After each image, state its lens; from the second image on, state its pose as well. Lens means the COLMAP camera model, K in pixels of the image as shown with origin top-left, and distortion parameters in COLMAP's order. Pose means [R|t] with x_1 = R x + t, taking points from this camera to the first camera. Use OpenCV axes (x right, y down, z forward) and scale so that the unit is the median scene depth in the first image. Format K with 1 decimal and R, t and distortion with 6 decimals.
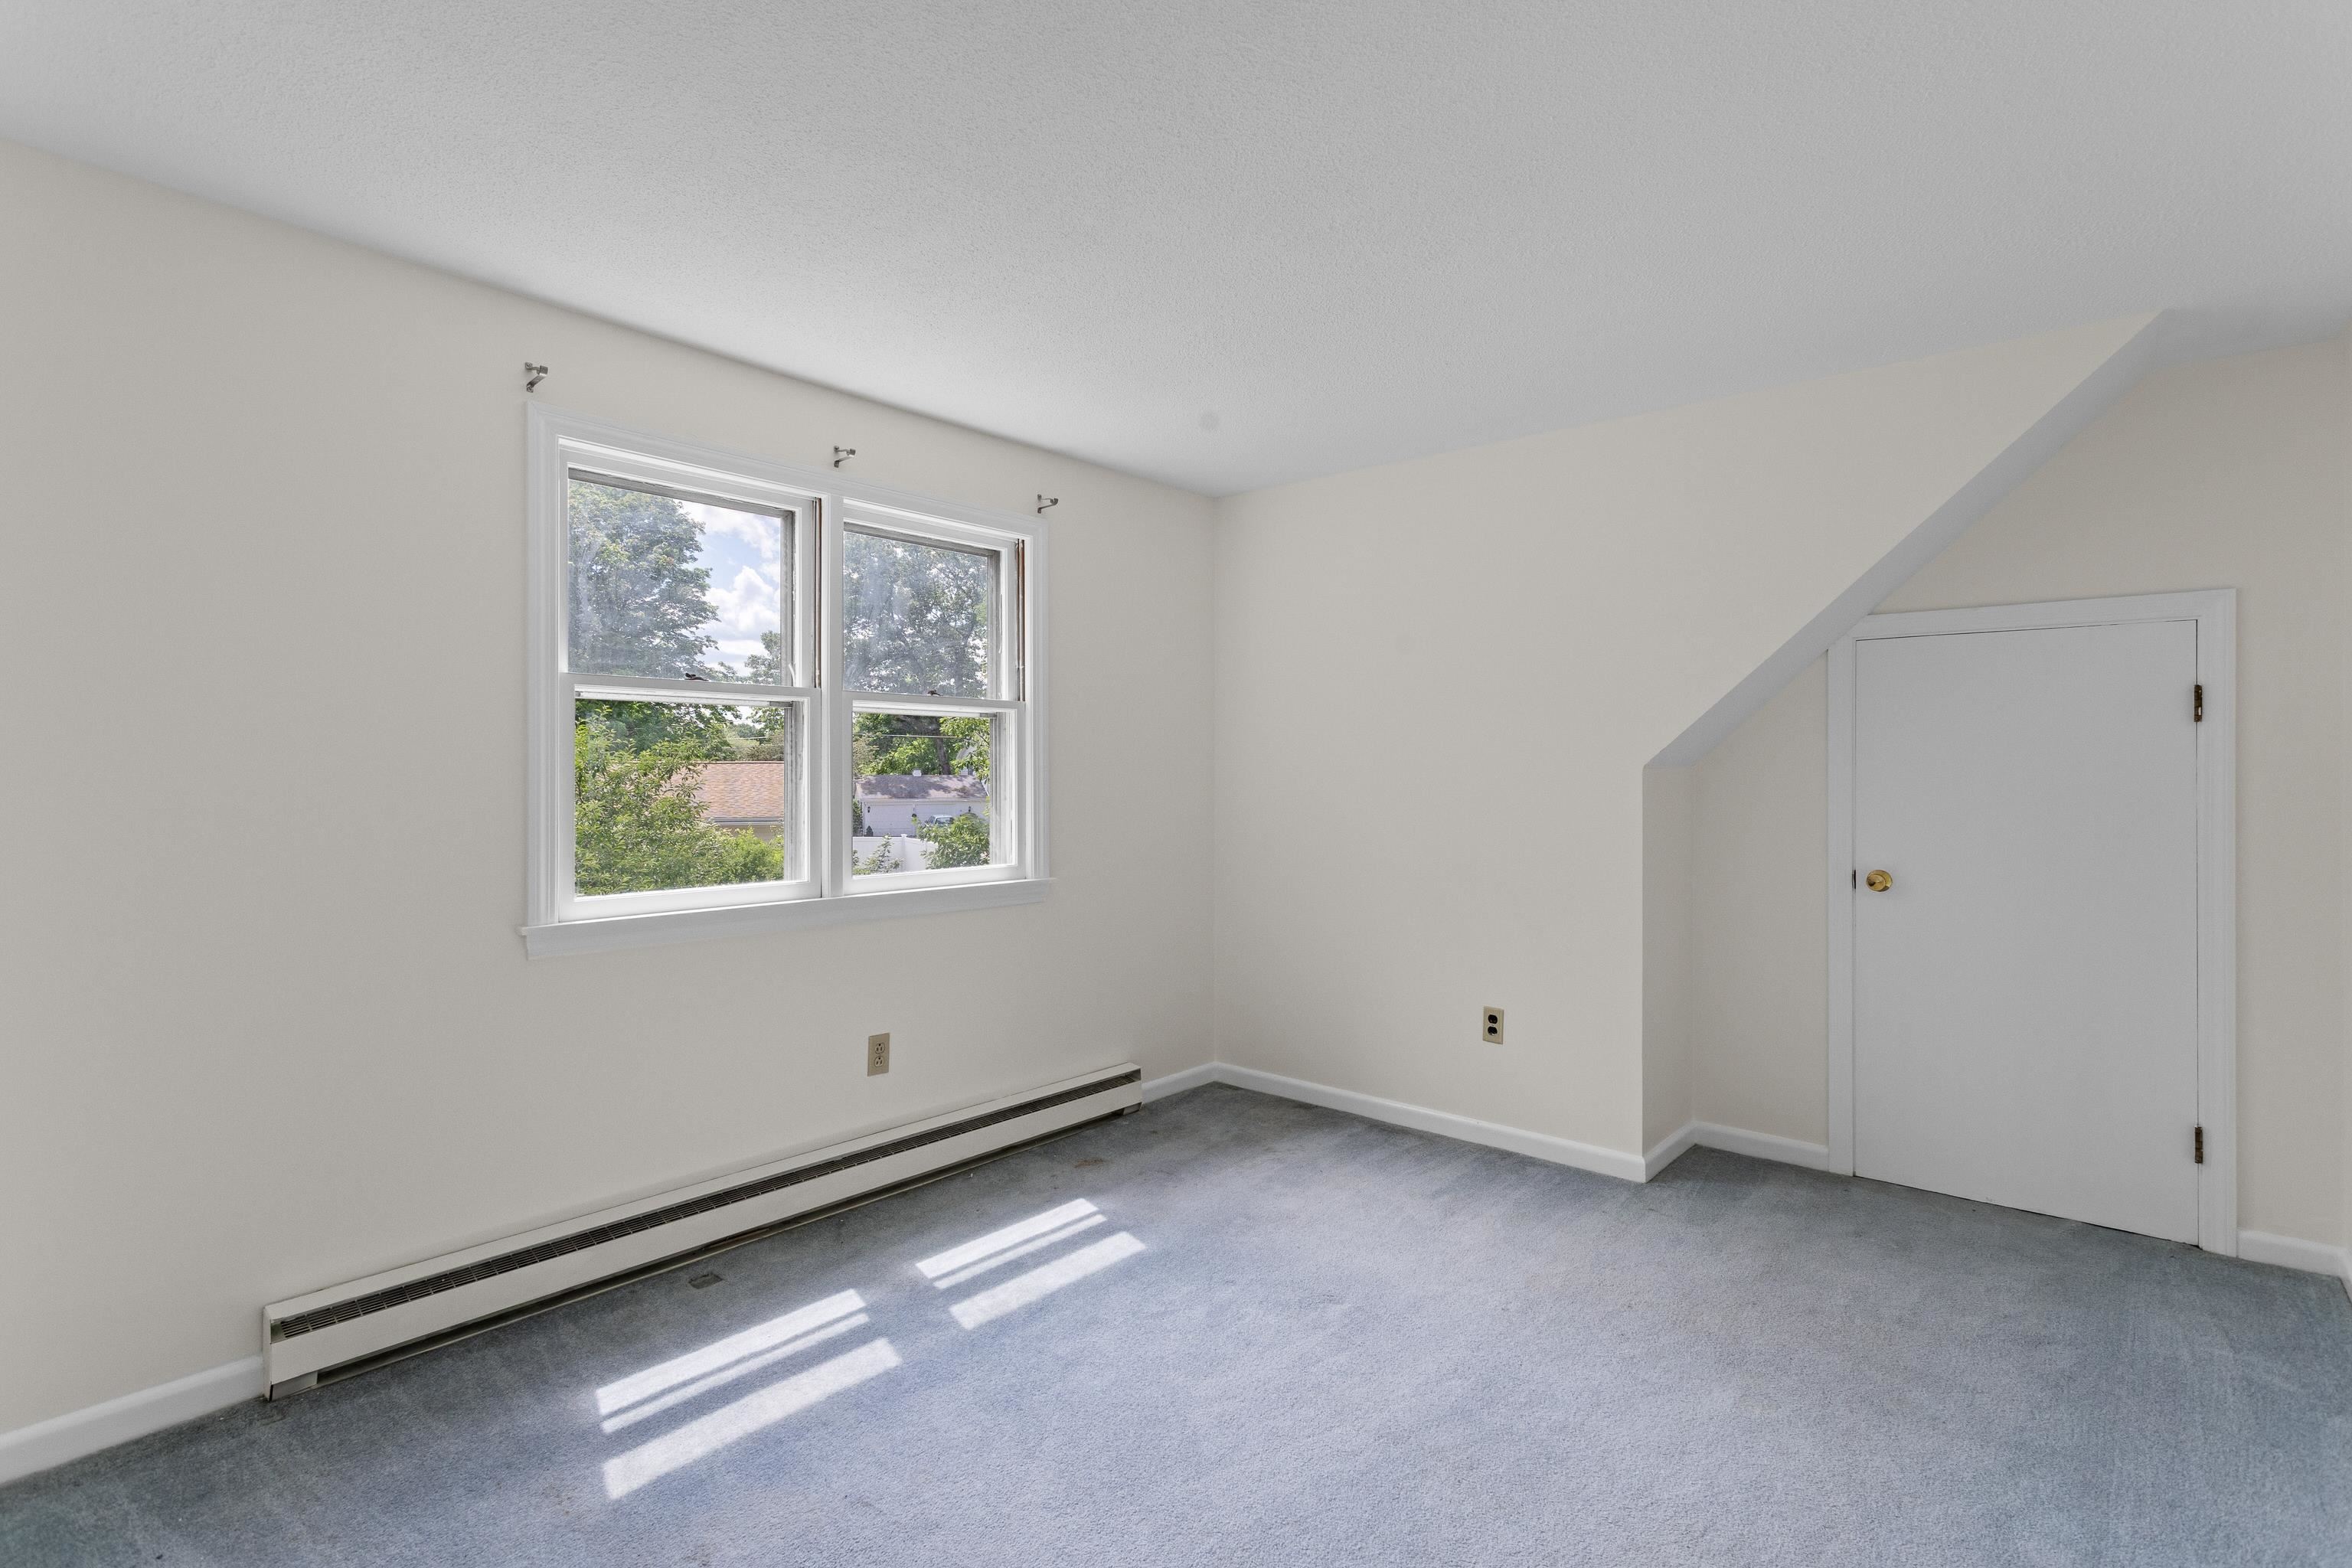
lens RADIAL K [[1115.8, 0, 1168.6], [0, 1115.8, 795.9], [0, 0, 1]] dist [0.000986, -0.000821]
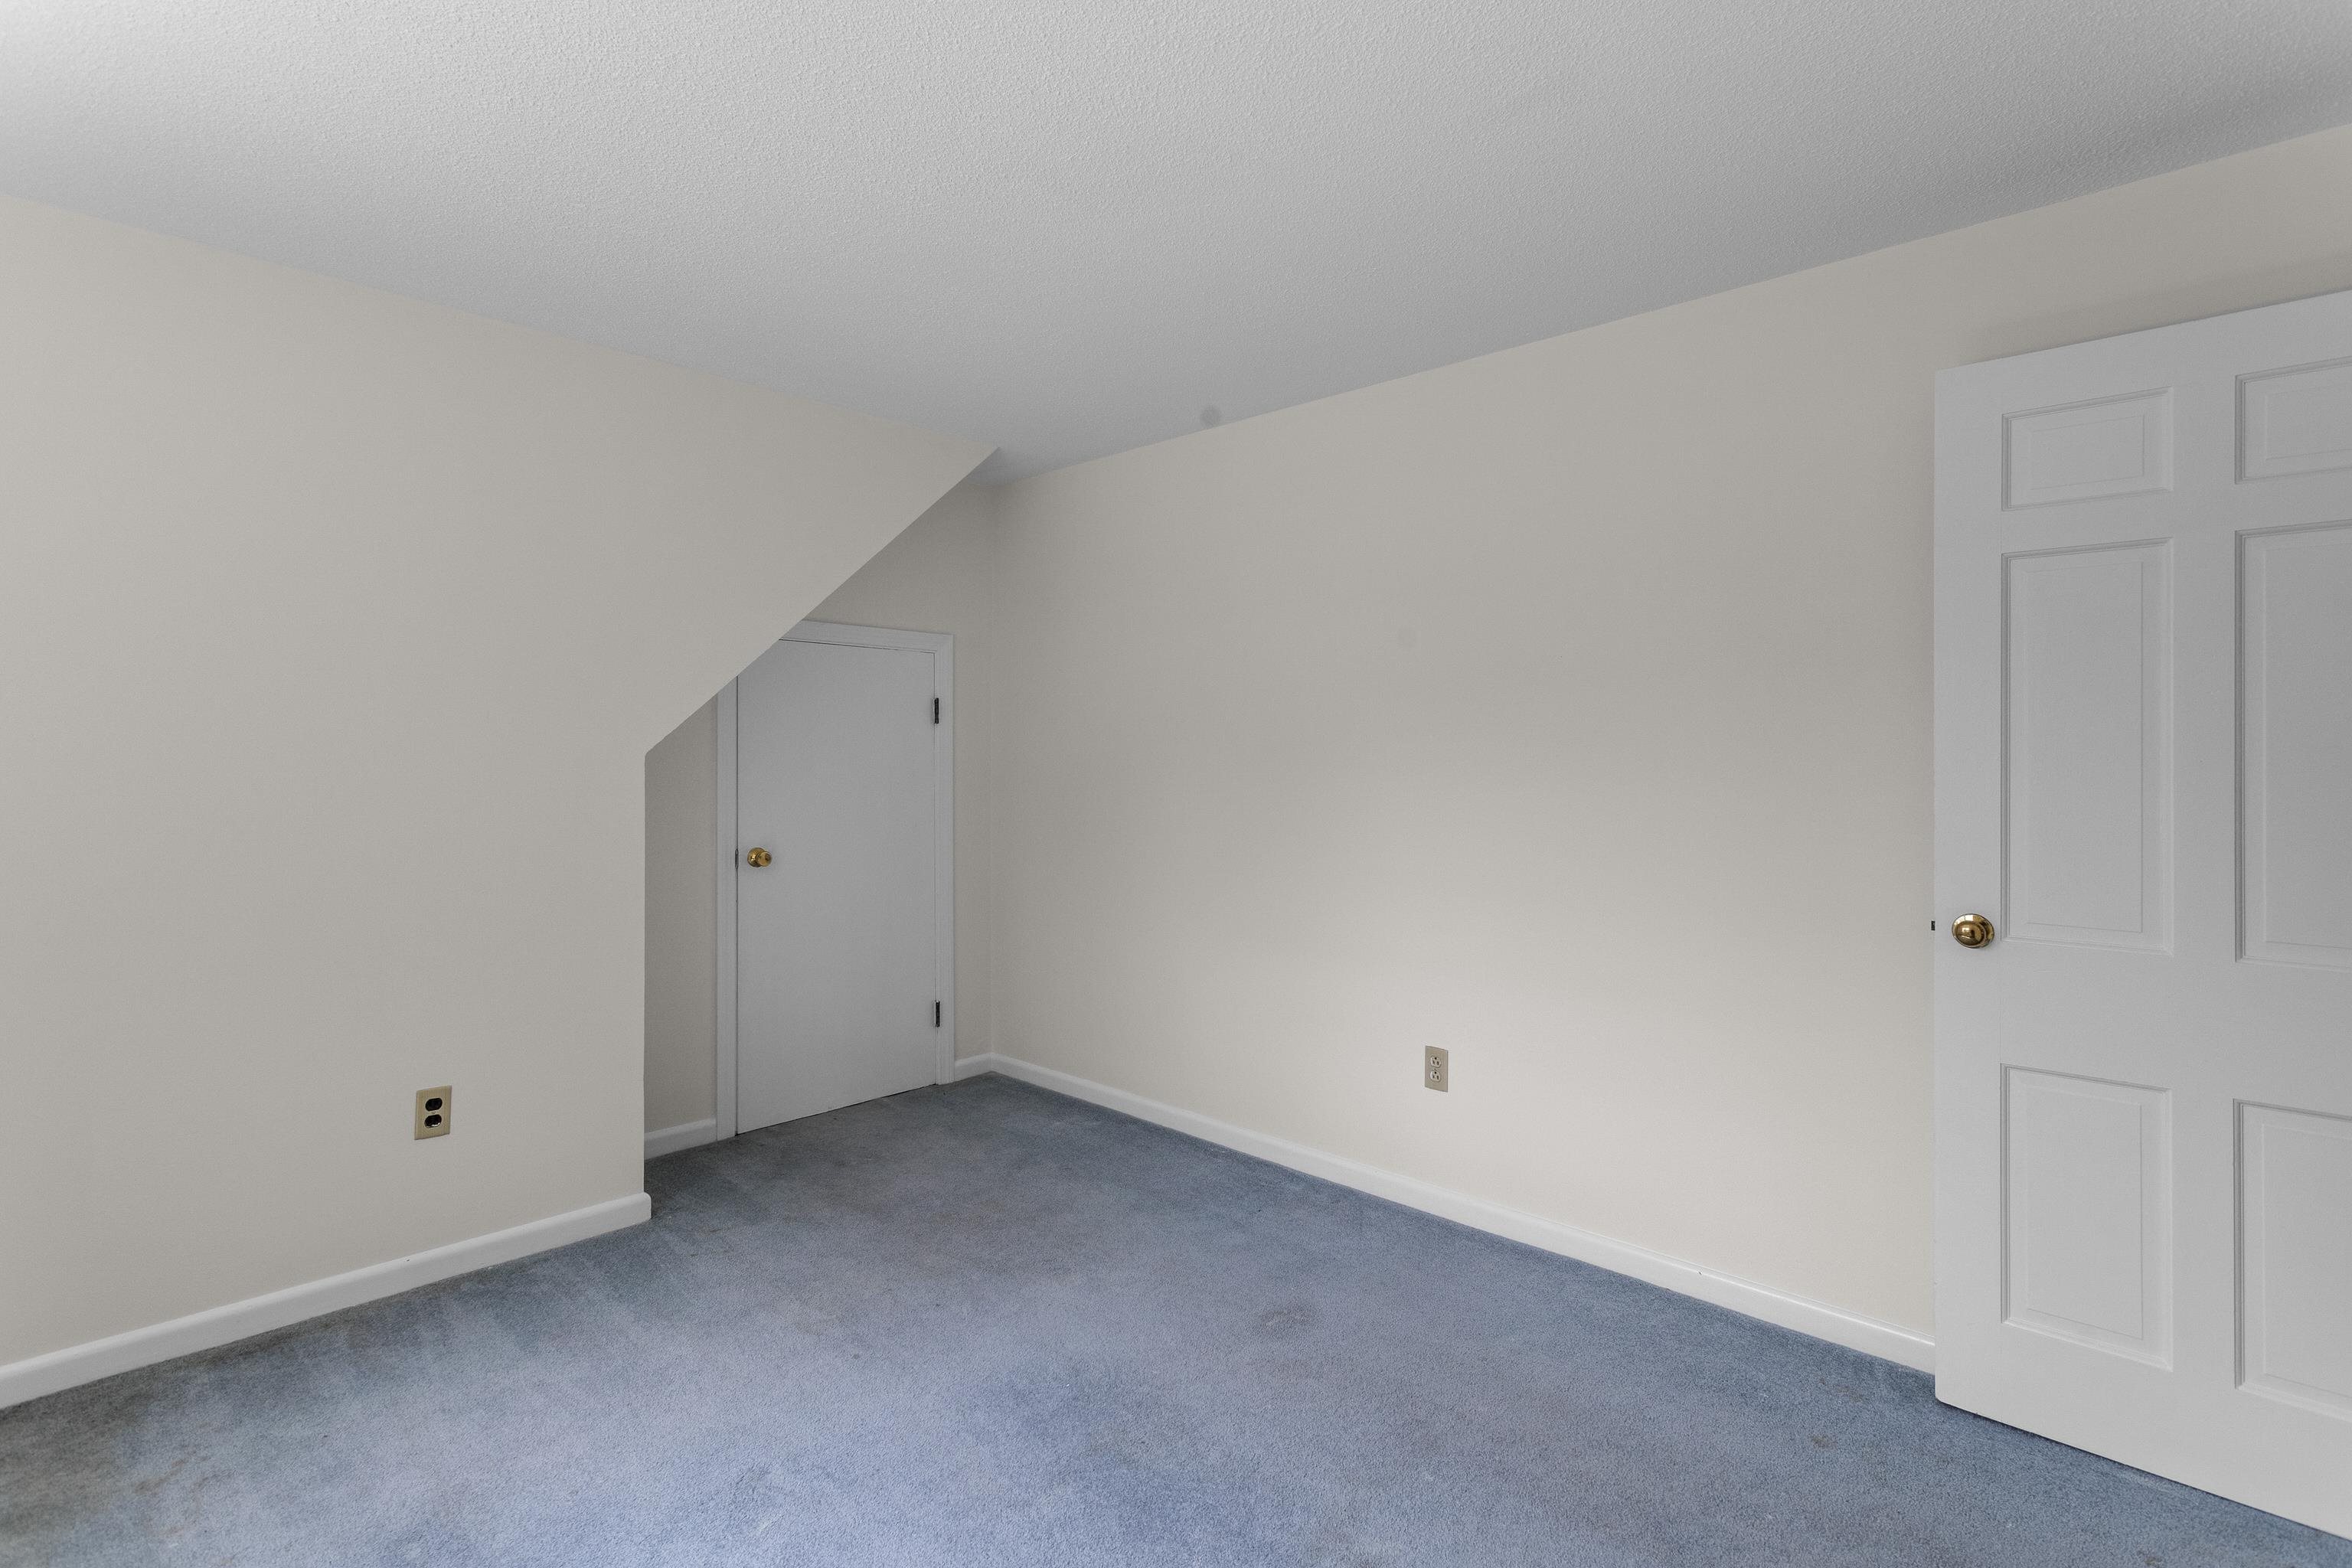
lens RADIAL K [[1115.8, 0, 1172.4], [0, 1115.8, 767.1], [0, 0, 1]] dist [0.000986, -0.000821]
pose [[0.046647, -0.010714, 0.998854, -0.443622], [0.027147, 0.999587, 0.009454, -0.012569], [-0.998542, 0.026675, 0.046919, 0.530938]]
